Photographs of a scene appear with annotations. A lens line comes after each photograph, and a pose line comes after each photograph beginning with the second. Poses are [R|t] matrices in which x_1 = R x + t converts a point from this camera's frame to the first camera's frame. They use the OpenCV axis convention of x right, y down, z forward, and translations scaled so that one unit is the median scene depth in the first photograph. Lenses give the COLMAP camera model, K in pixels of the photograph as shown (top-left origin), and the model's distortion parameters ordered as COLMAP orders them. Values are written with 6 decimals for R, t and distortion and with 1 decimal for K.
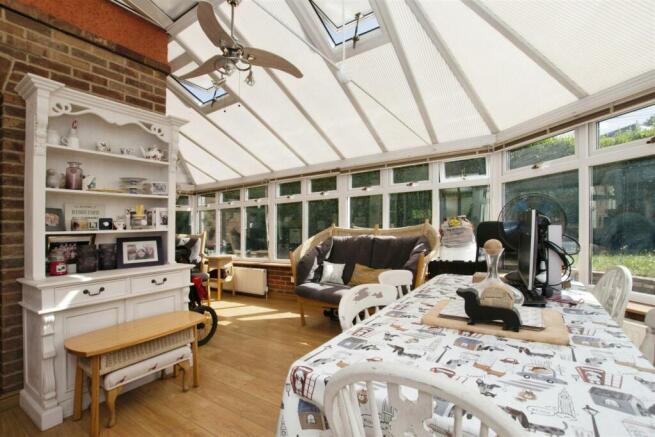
lens RADIAL K [[304.8, 0, 325.0], [0, 304.8, 220.8], [0, 0, 1]] dist [-0.000370, -0.022125]
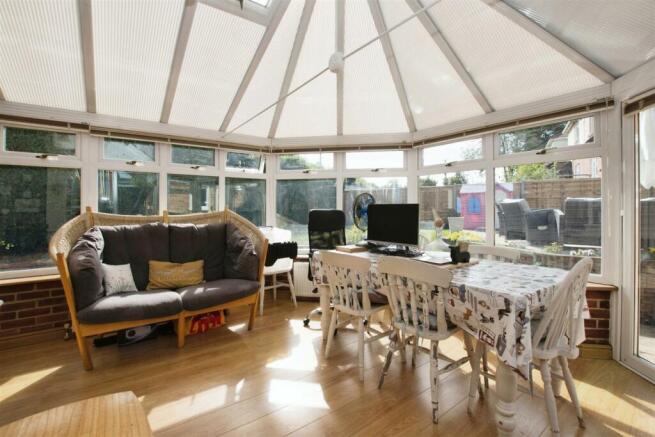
lens RADIAL K [[304.8, 0, 325.0], [0, 304.8, 220.8], [0, 0, 1]] dist [-0.000370, -0.022125]
pose [[0.338606, -0.006925, 0.940903, -0.476943], [-0.024422, 0.999571, 0.016146, 0.018049], [-0.940611, -0.028446, 0.338292, 0.337687]]
